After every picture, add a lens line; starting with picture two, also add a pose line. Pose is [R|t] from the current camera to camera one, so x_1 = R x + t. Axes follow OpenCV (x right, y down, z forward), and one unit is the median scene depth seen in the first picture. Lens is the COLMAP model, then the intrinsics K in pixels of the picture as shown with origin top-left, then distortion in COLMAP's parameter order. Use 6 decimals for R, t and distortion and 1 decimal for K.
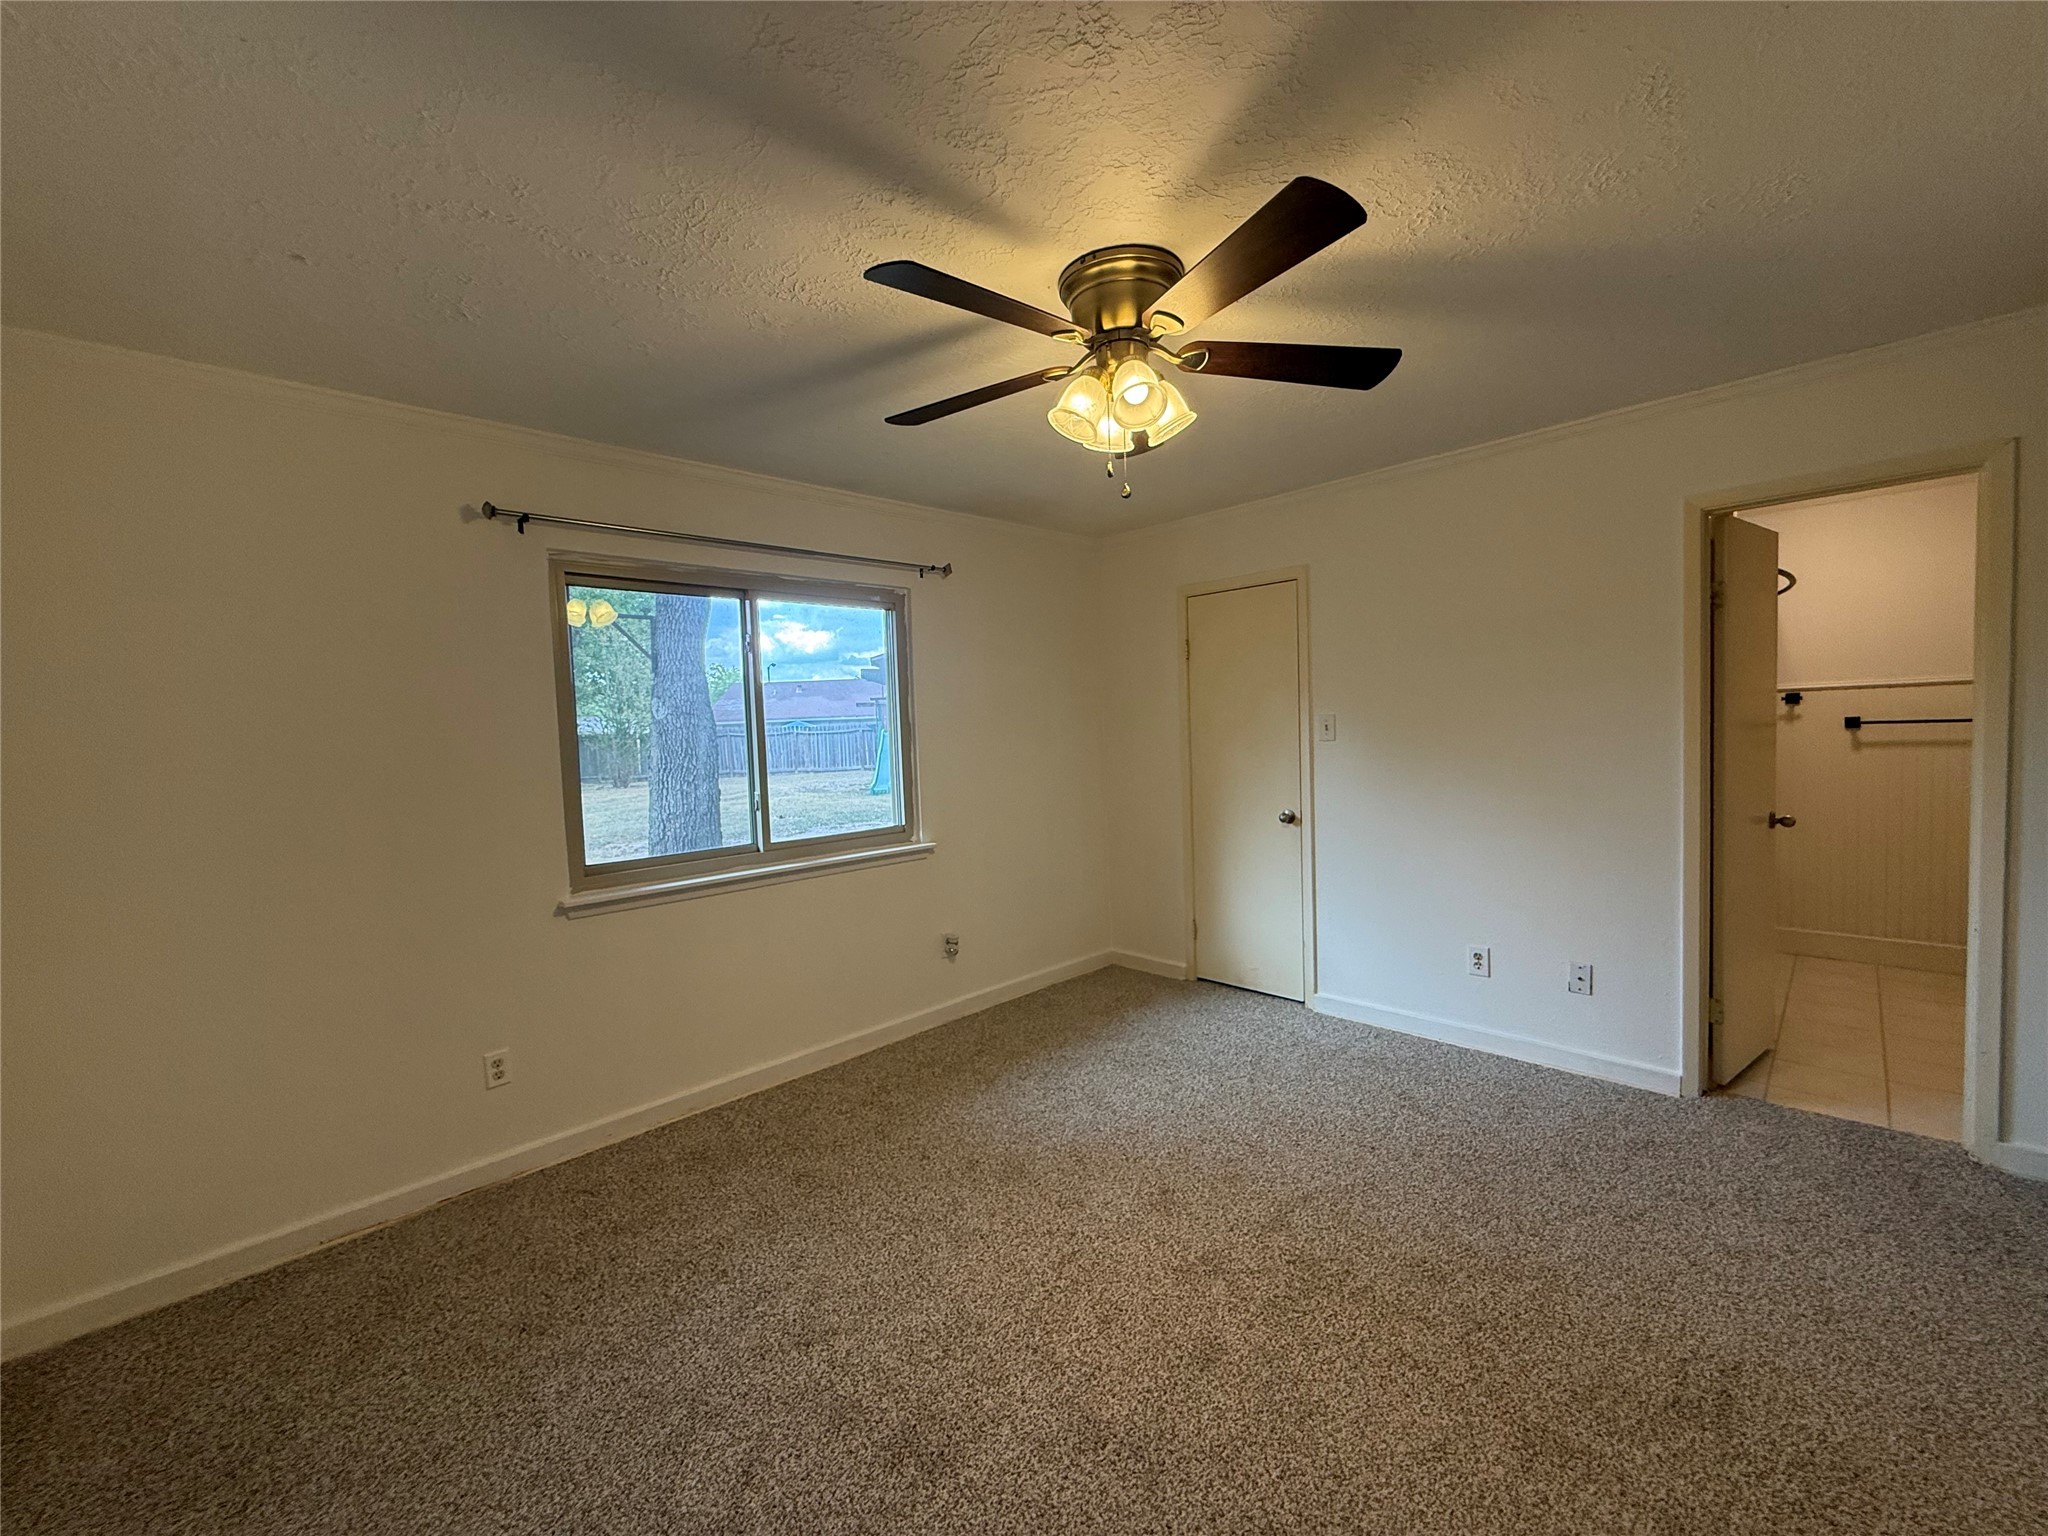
lens RADIAL K [[817.7, 0, 1014.8], [0, 817.7, 760.5], [0, 0, 1]] dist [0.000550, 0.000333]
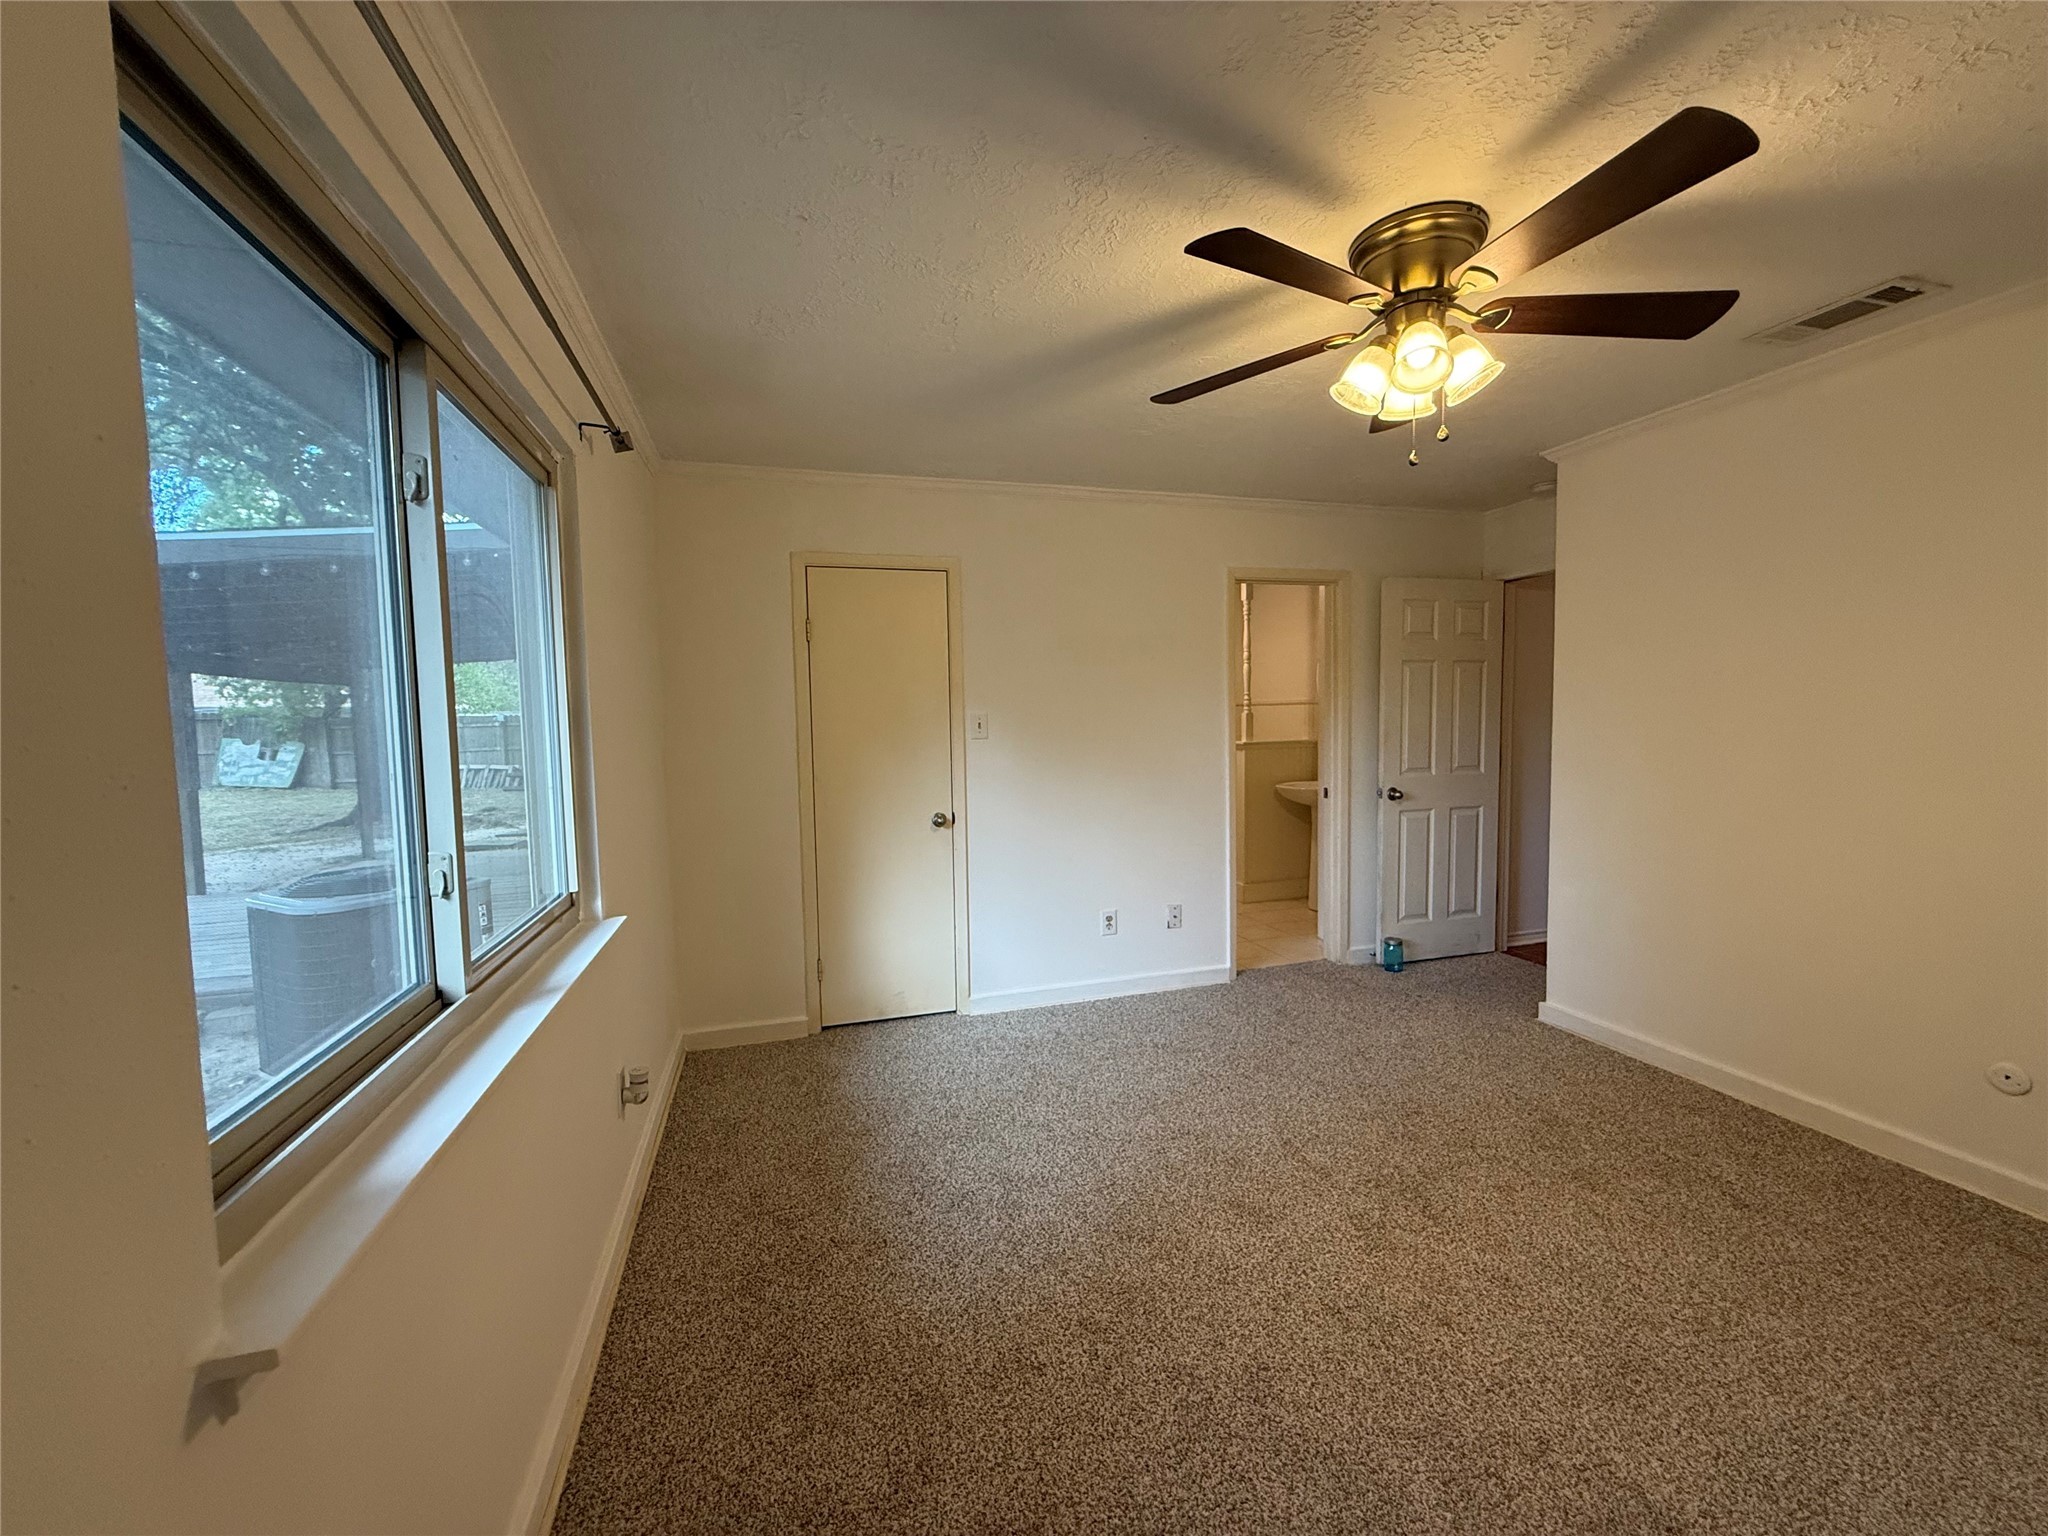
lens RADIAL K [[817.7, 0, 1034.6], [0, 817.7, 763.3], [0, 0, 1]] dist [0.000550, 0.000333]
pose [[0.454548, -0.022362, 0.890442, -0.473016], [0.042252, 0.999101, 0.003523, 0.004883], [-0.889720, 0.036022, 0.455084, 0.485374]]
